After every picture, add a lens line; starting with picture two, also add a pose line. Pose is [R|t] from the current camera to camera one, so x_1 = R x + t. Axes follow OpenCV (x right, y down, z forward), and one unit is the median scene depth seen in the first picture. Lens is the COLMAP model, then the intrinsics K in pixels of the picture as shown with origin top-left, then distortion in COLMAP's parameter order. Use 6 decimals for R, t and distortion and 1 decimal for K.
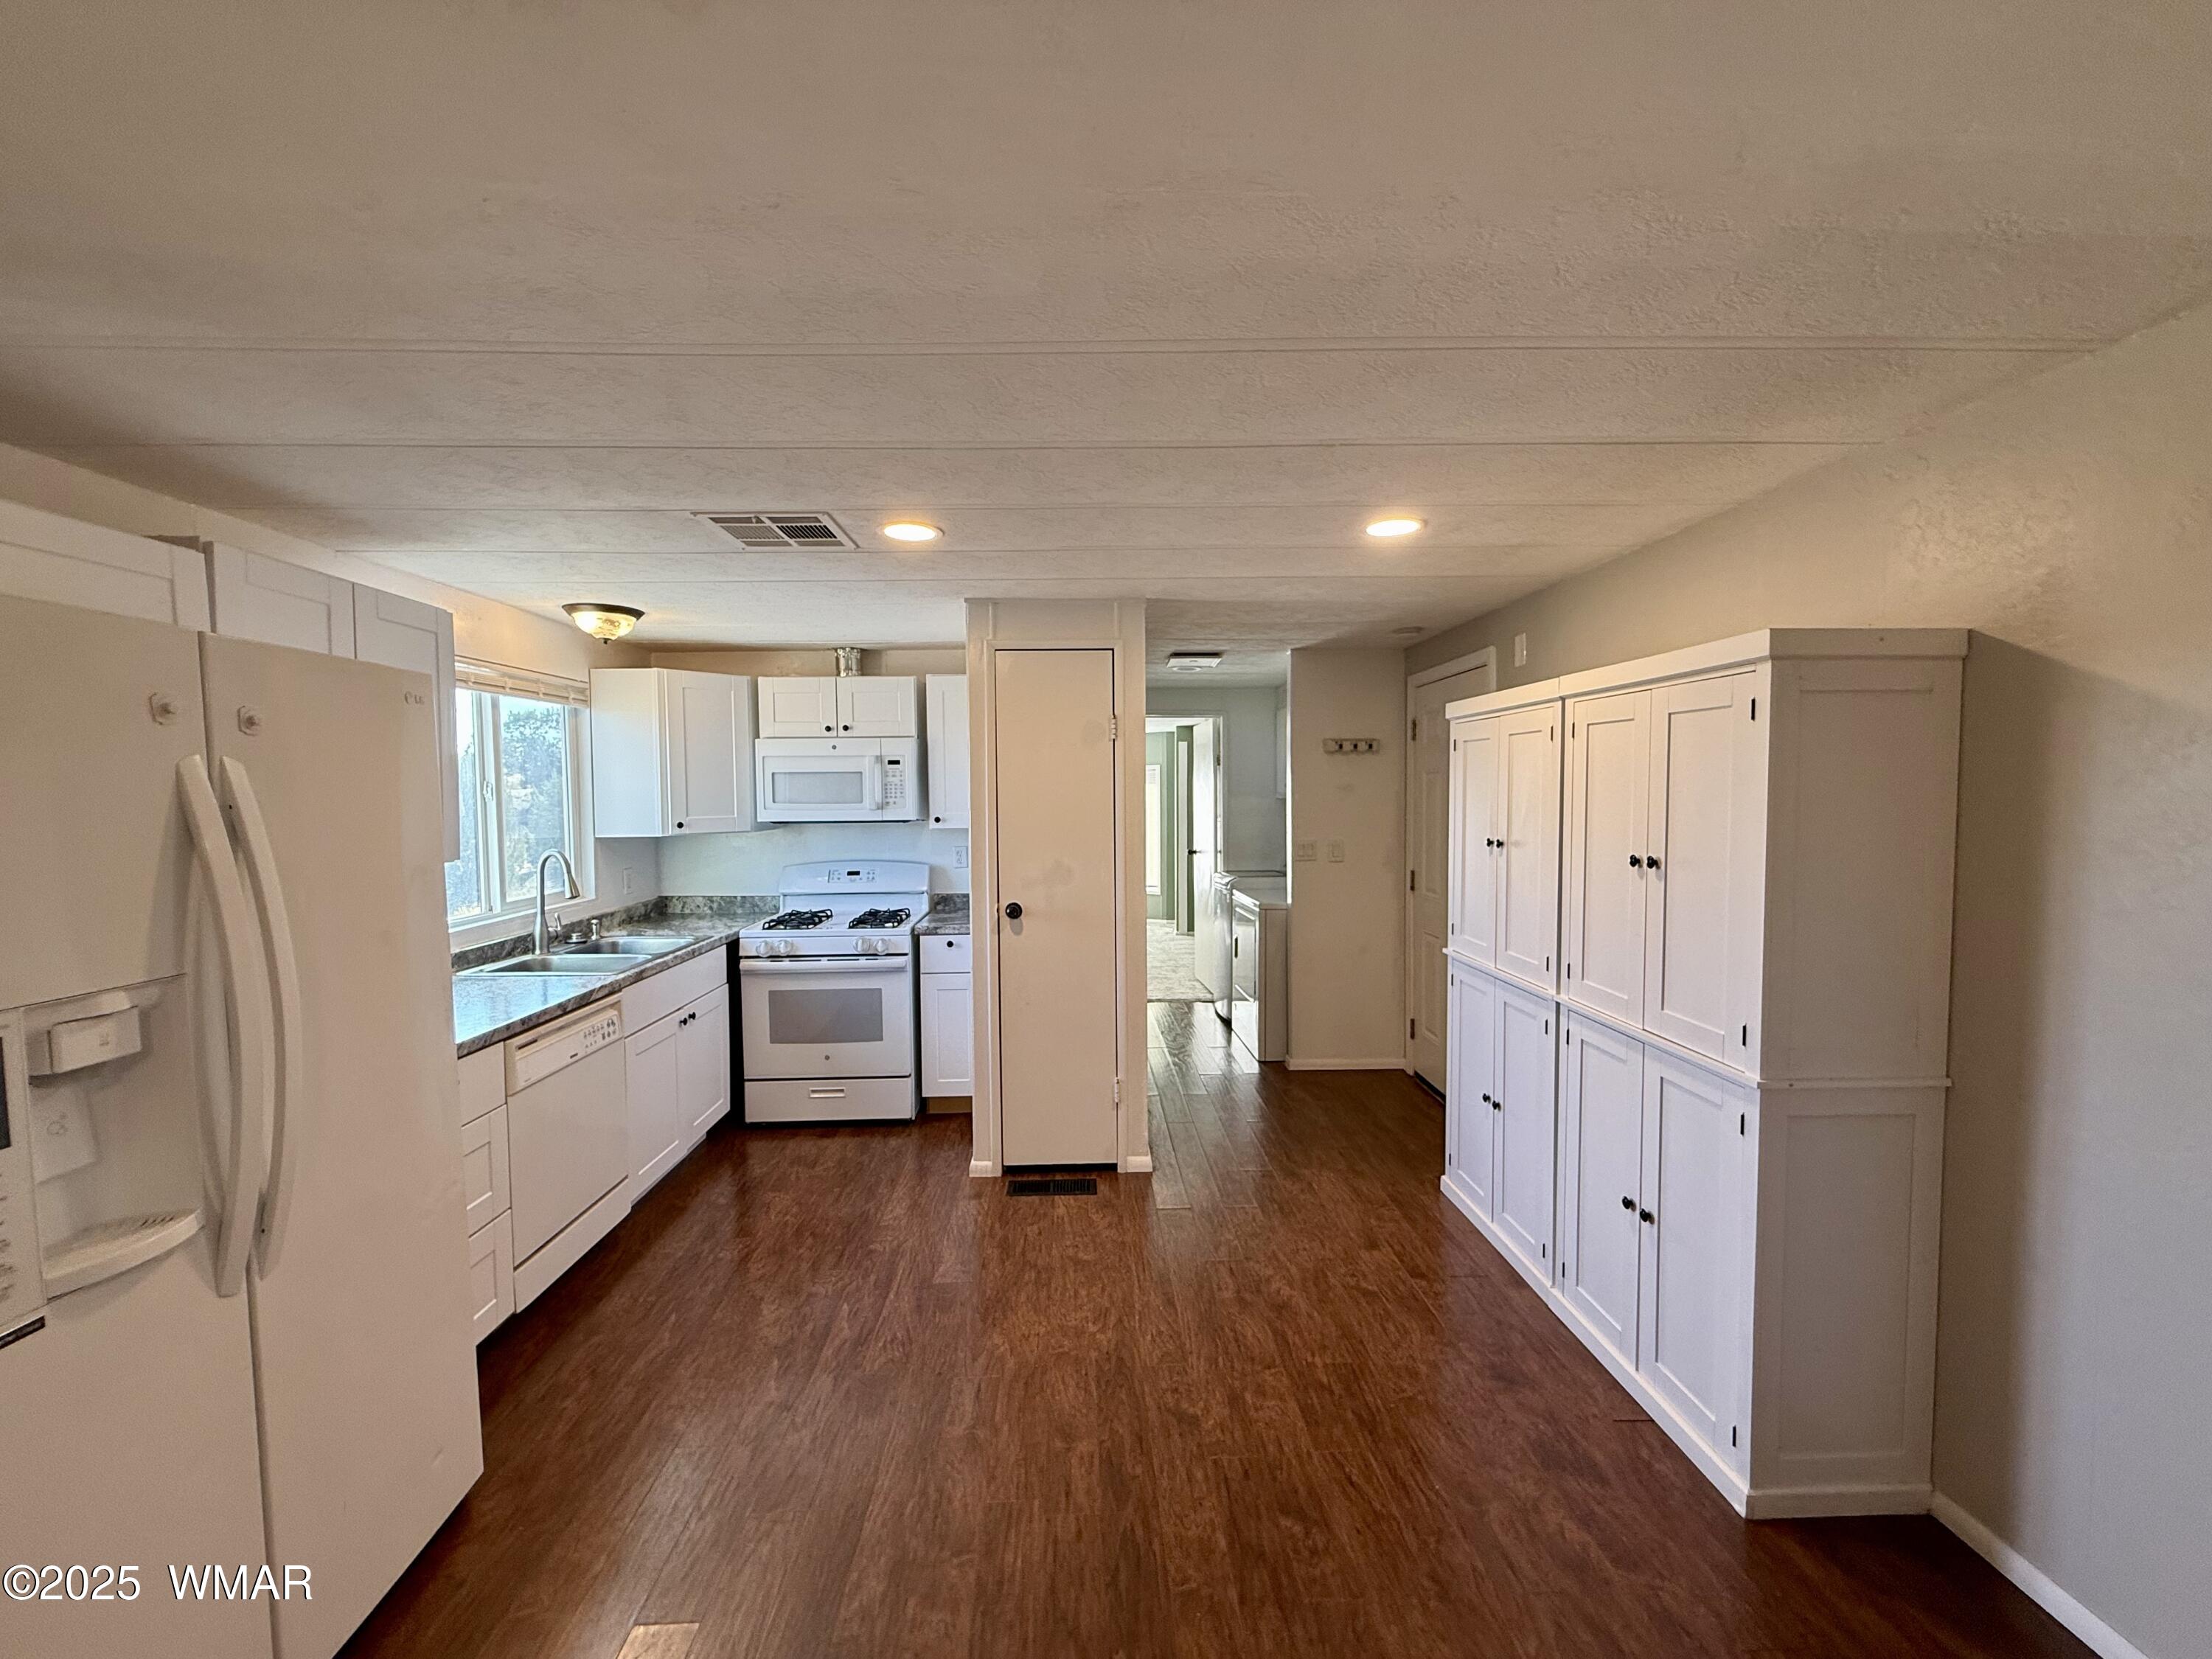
lens RADIAL K [[882.0, 0, 1102.4], [0, 882.0, 828.8], [0, 0, 1]] dist [0.001124, 0.000176]
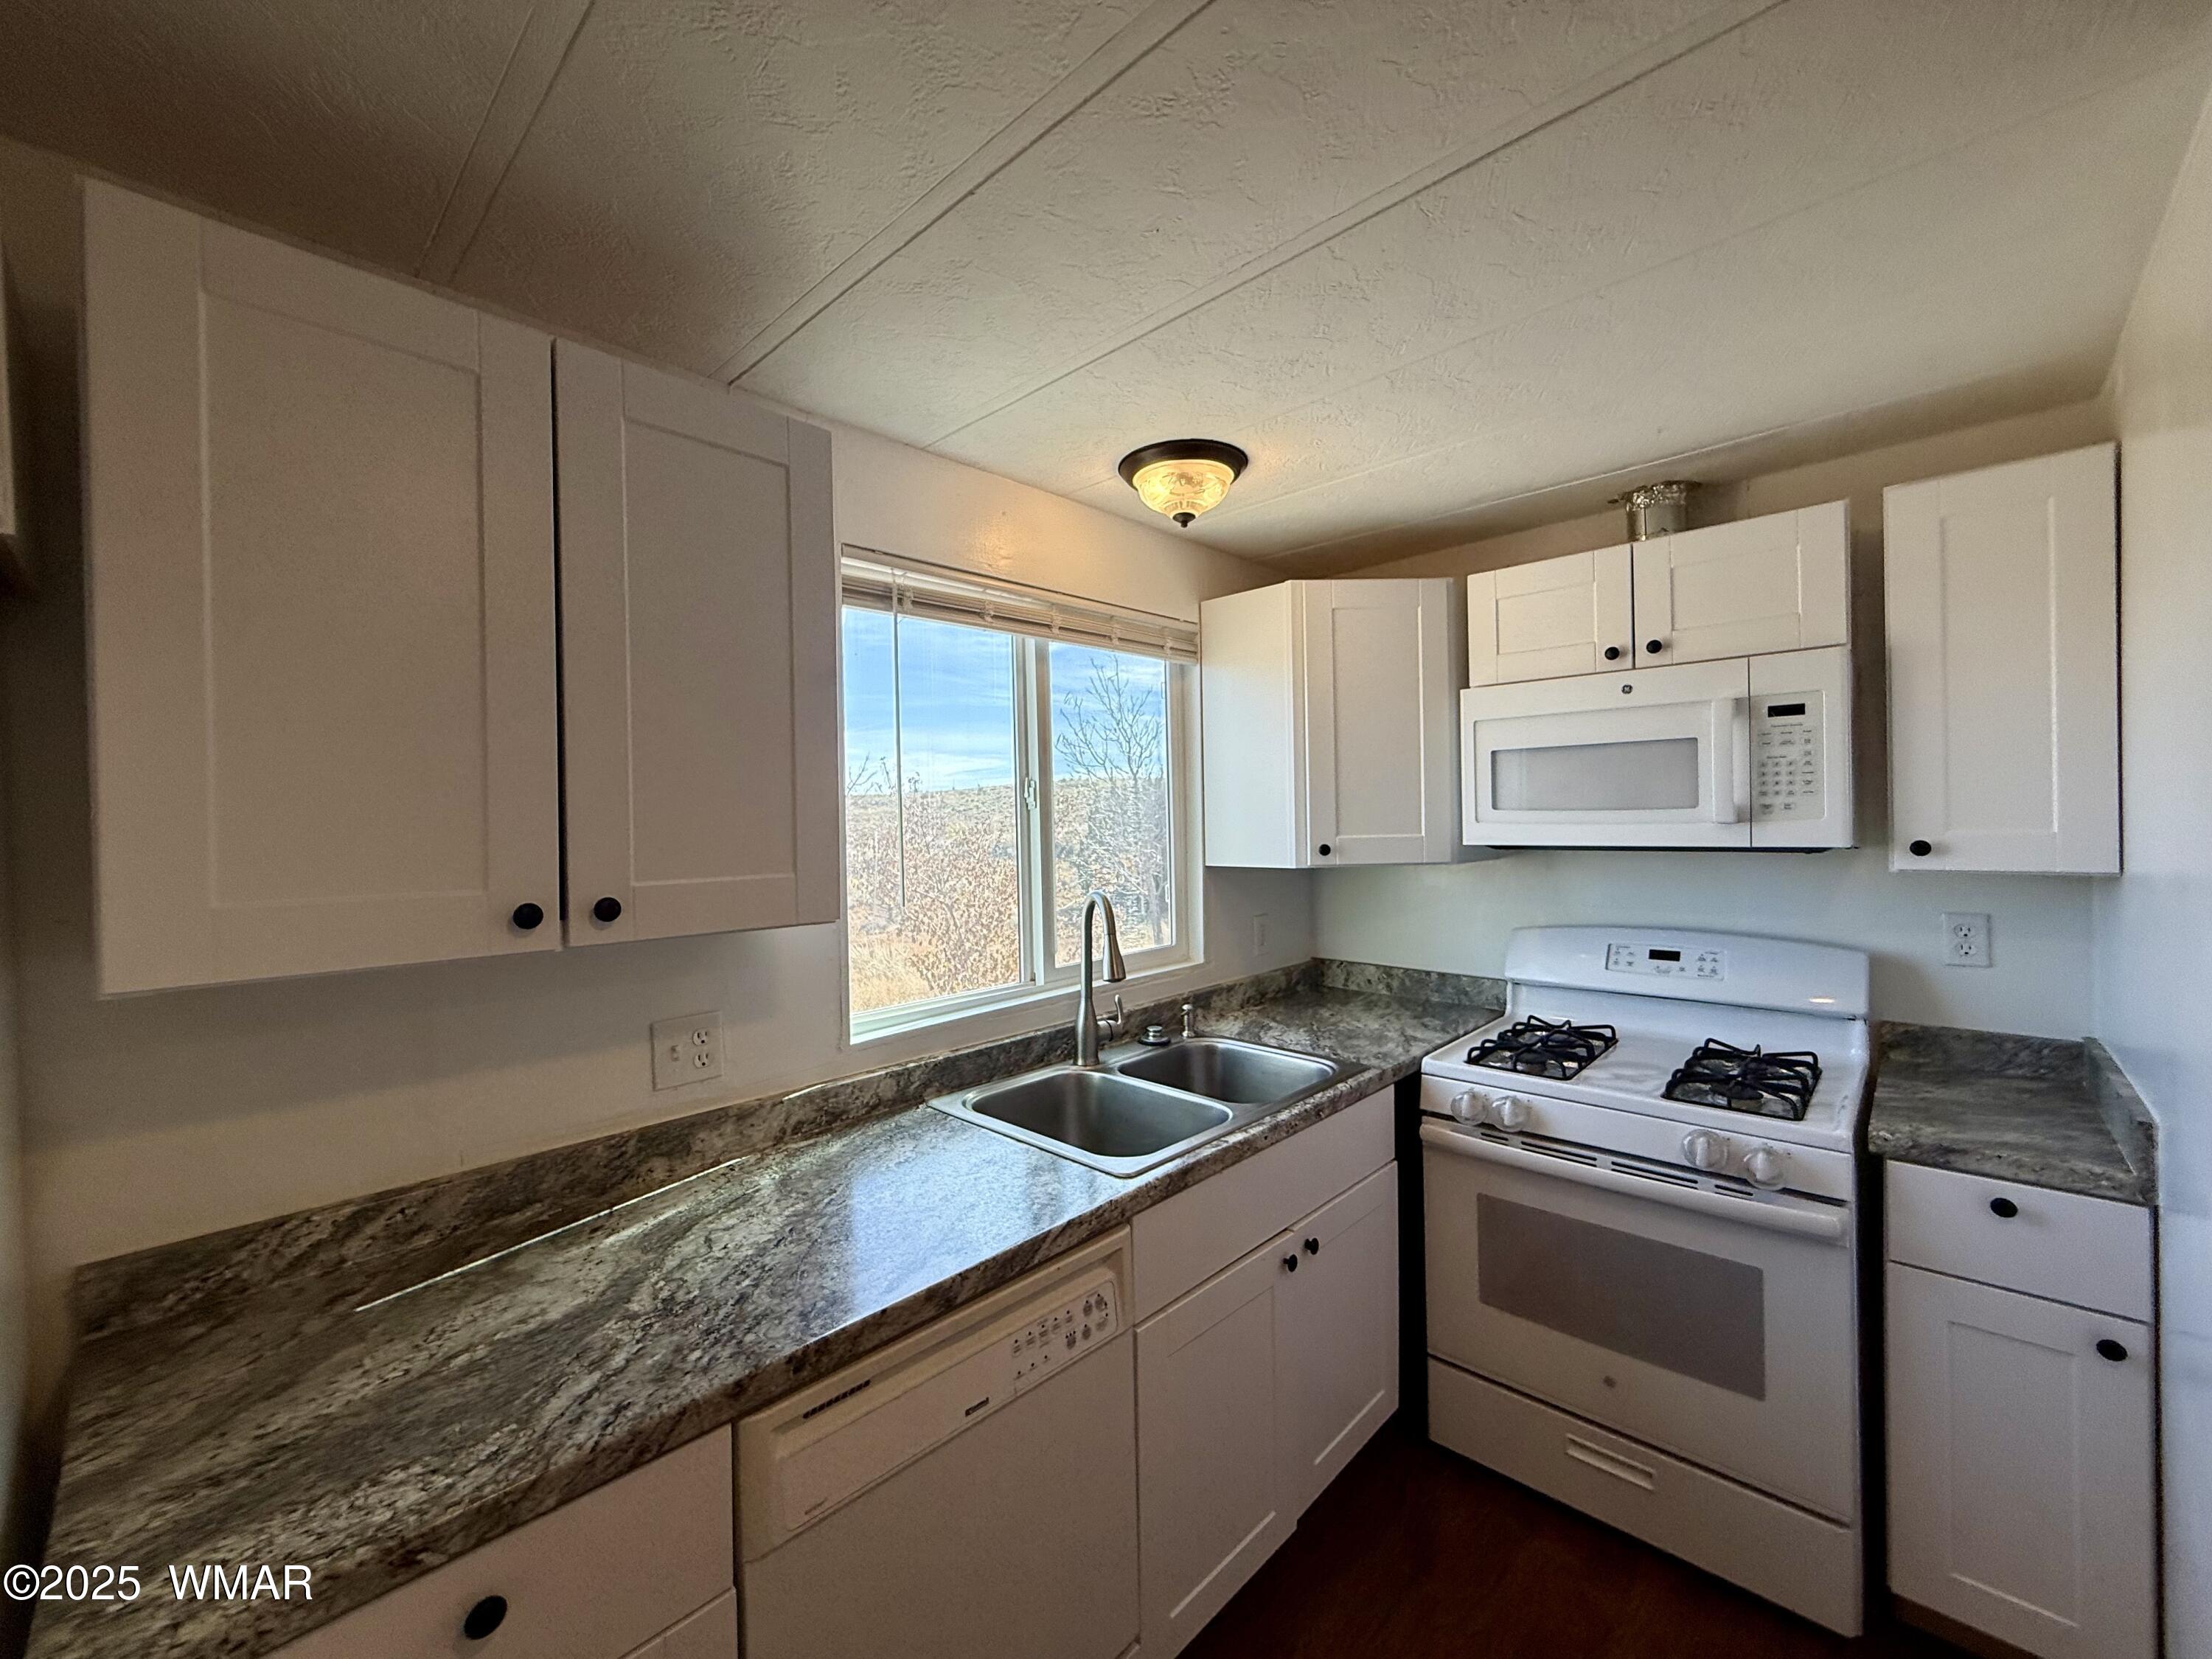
lens RADIAL K [[889.9, 0, 1097.4], [0, 889.9, 823.8], [0, 0, 1]] dist [0.000755, -0.000259]
pose [[0.700441, 0.000685, -0.713710, -0.174126], [-0.016943, 0.999734, -0.015668, -0.009437], [0.713509, 0.023067, 0.700266, 0.499724]]
